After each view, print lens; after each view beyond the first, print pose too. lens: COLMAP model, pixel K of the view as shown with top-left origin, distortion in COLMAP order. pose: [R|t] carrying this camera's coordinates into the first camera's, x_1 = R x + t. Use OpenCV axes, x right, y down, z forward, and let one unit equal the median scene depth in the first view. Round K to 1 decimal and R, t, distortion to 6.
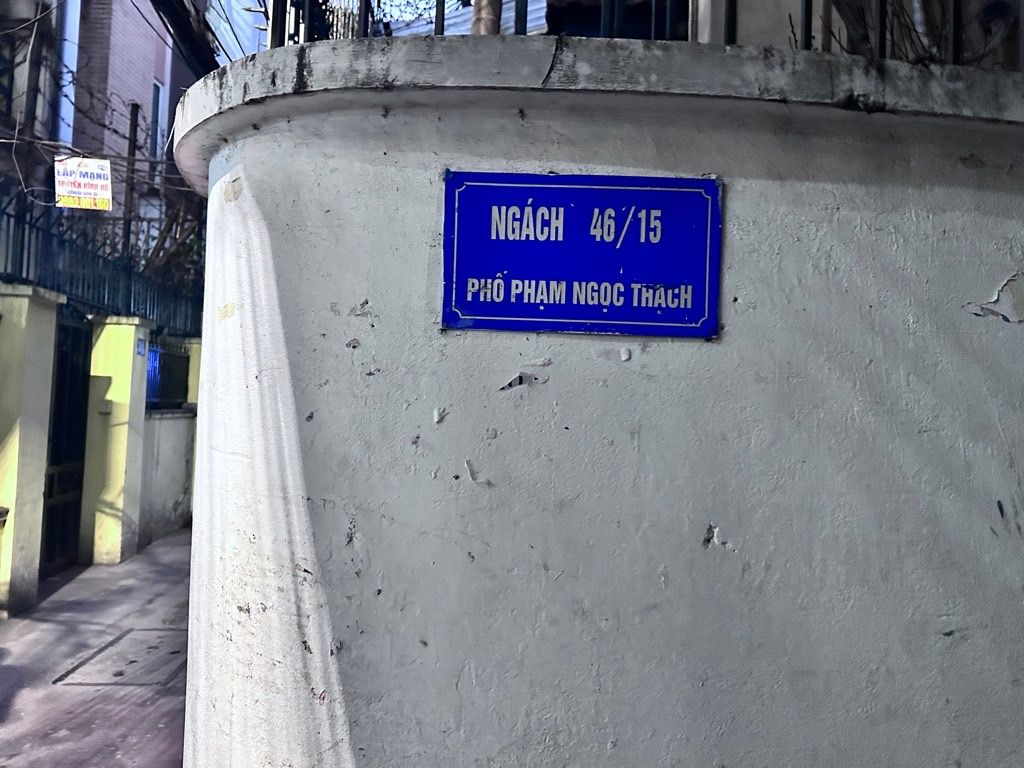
lens RADIAL K [[720.7, 0, 512.0], [0, 720.7, 384.0], [0, 0, 1]] dist [0.067710, -0.099845]
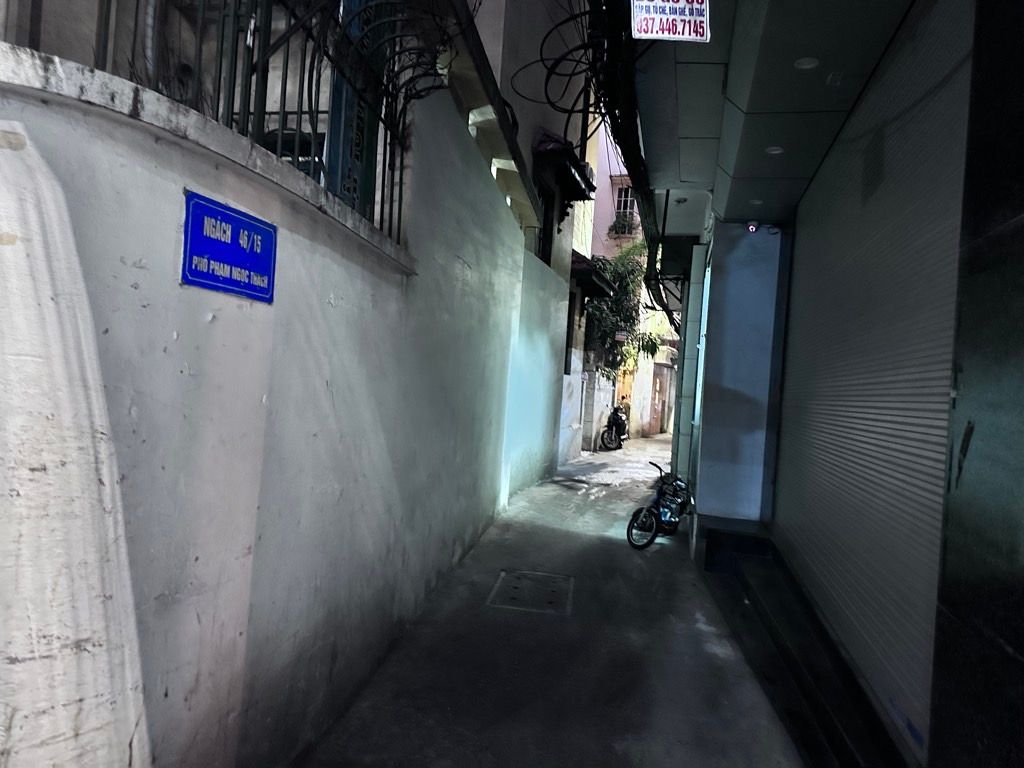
lens RADIAL K [[720.7, 0, 512.0], [0, 720.7, 384.0], [0, 0, 1]] dist [0.067710, -0.099845]
pose [[0.229476, -0.022169, 0.973062, -1.577631], [-0.093004, 0.994667, 0.044595, 0.009429], [-0.968861, -0.100732, 0.226191, -0.156156]]
